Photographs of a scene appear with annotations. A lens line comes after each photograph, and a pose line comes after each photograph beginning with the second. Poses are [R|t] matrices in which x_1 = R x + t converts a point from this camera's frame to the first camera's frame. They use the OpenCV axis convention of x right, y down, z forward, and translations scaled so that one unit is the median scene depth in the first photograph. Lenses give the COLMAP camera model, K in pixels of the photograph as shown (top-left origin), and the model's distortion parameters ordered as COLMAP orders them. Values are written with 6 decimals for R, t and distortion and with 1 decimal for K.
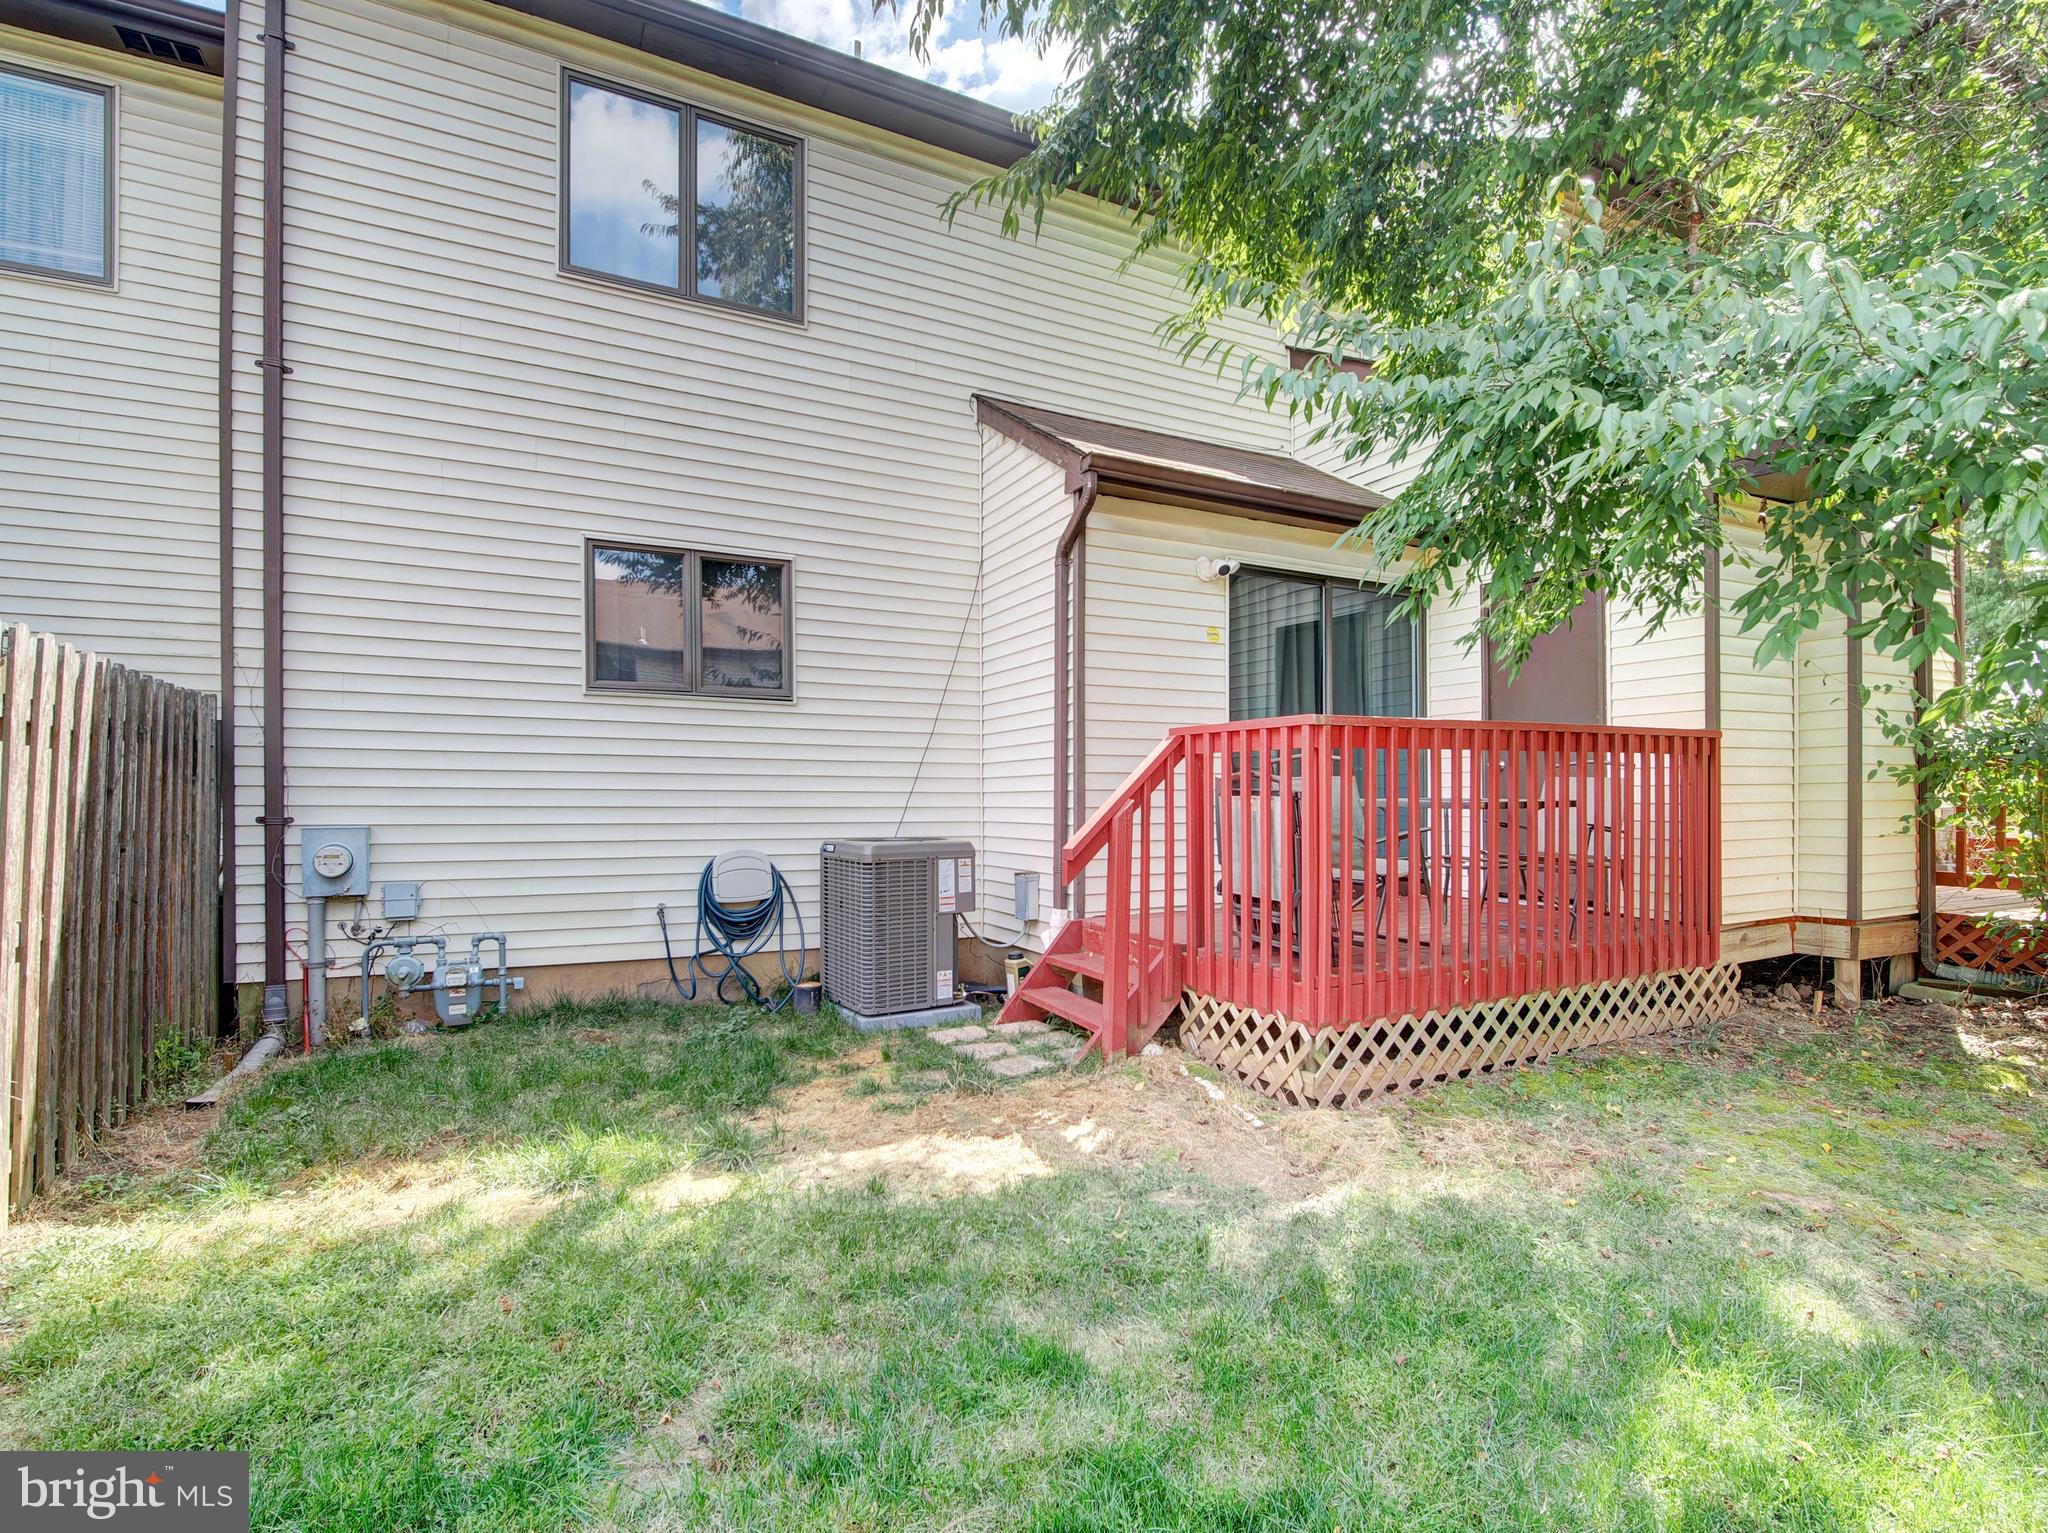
lens RADIAL K [[981.0, 0, 1024.0], [0, 981.0, 766.5], [0, 0, 1]] dist [-0.001389, -0.000301]
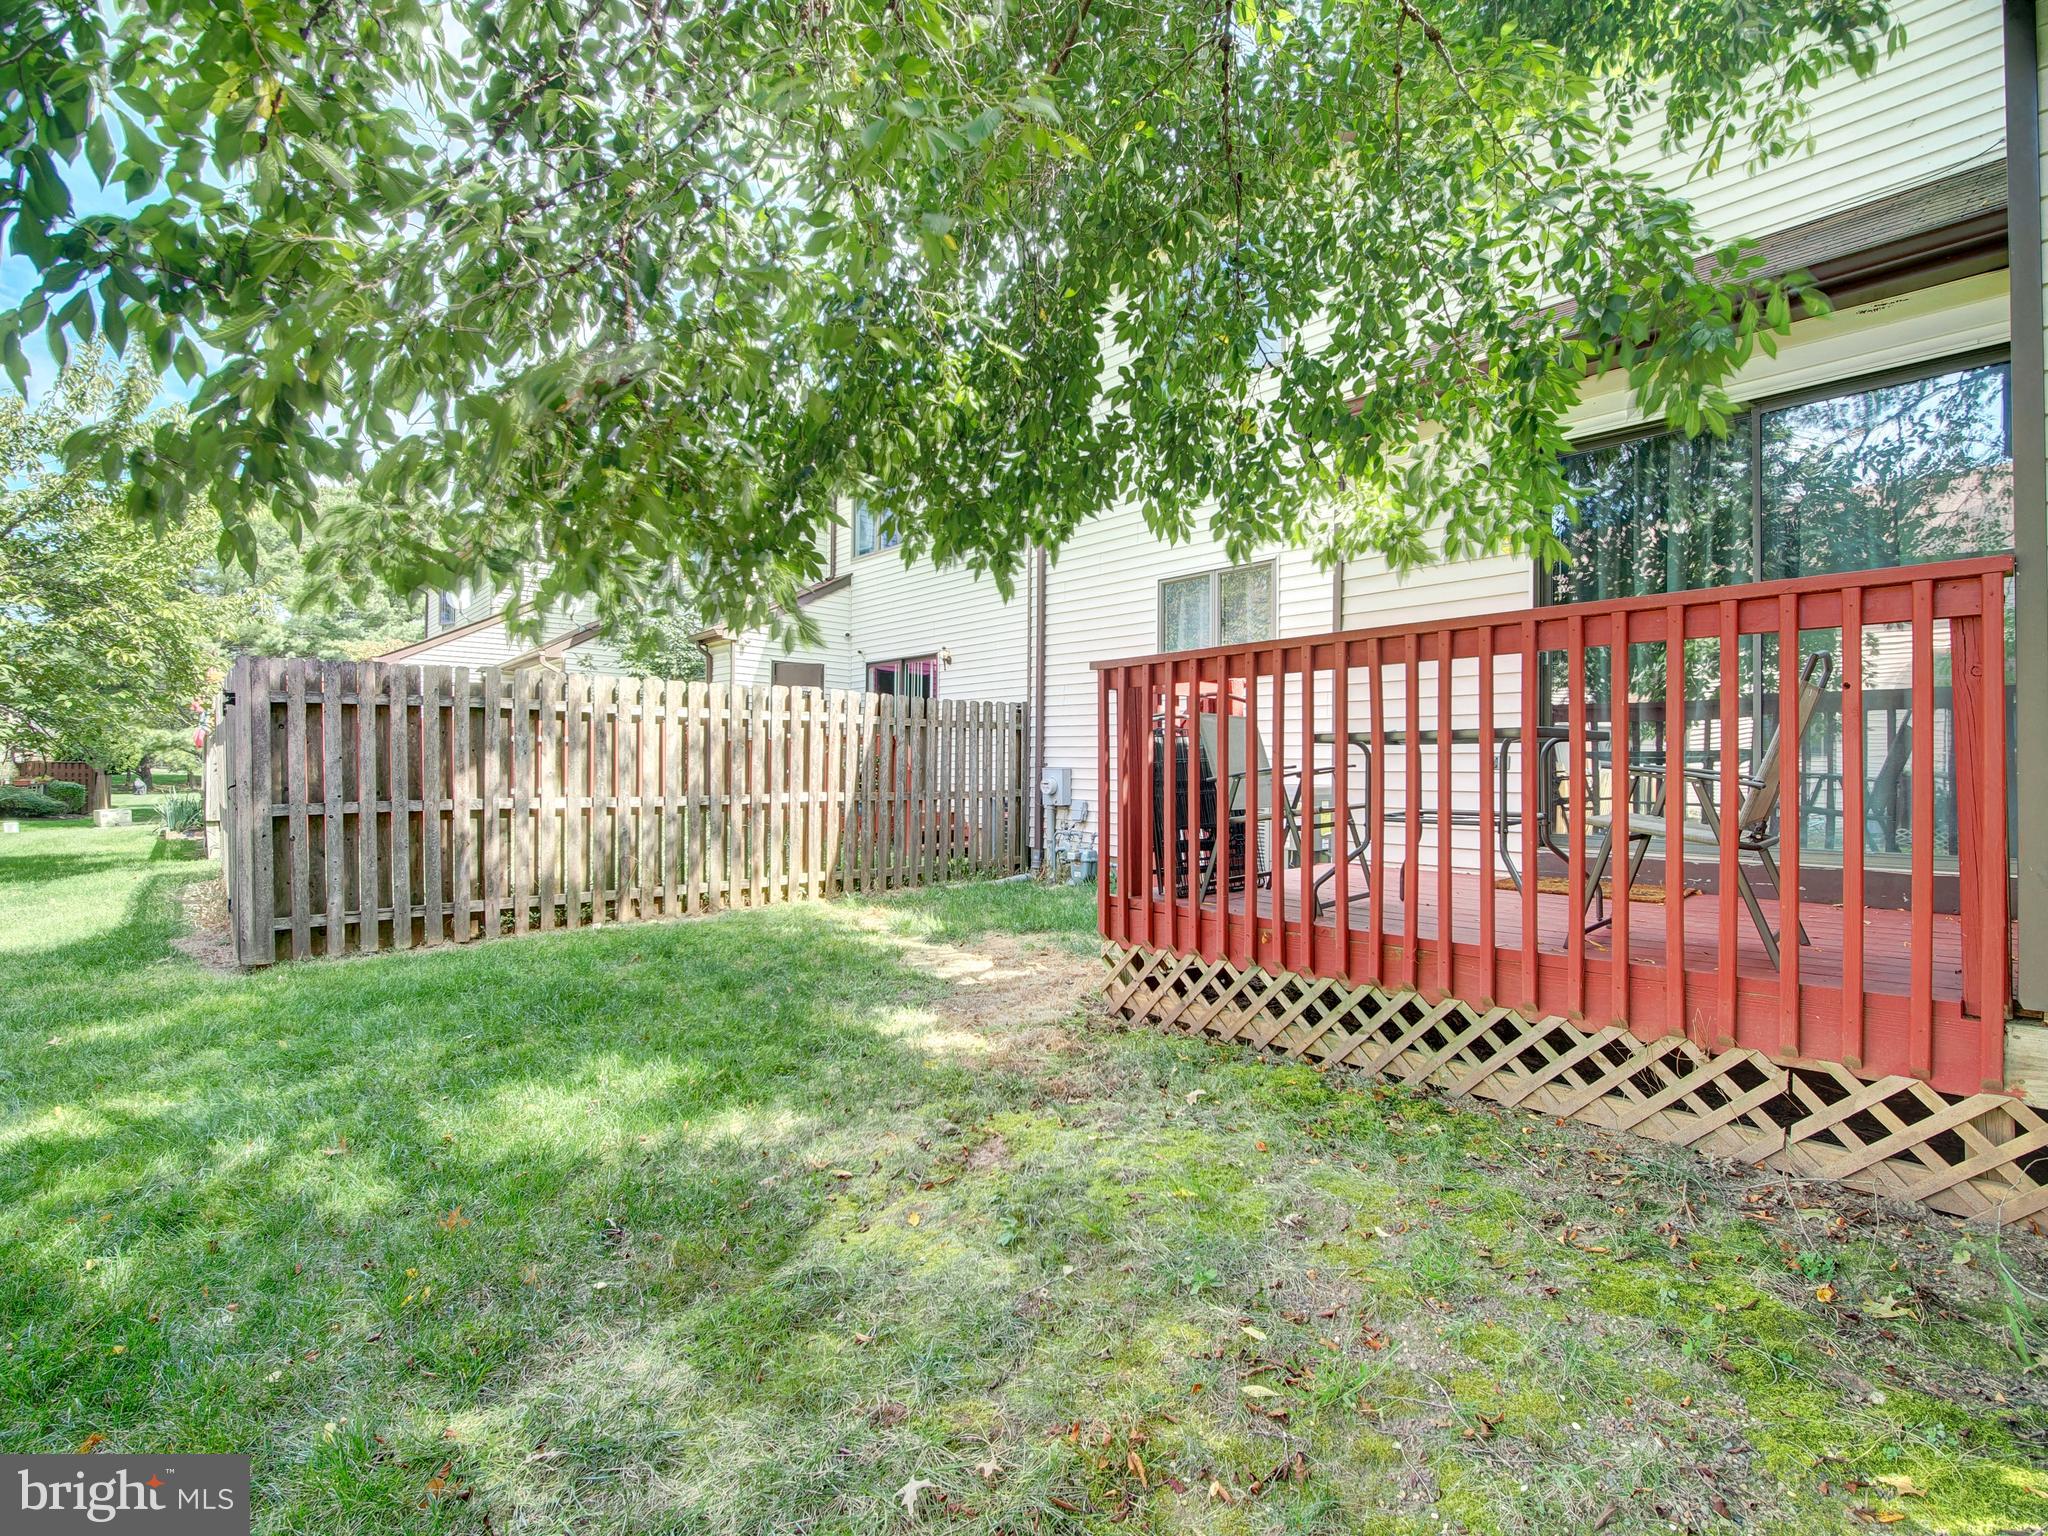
lens RADIAL K [[981.0, 0, 1024.0], [0, 981.0, 768.0], [0, 0, 1]] dist [-0.001389, -0.000301]
pose [[0.232325, -0.010703, -0.972579, 1.126952], [-0.000649, 0.999938, -0.011159, 0.083467], [0.972638, 0.003224, 0.232304, 0.573918]]
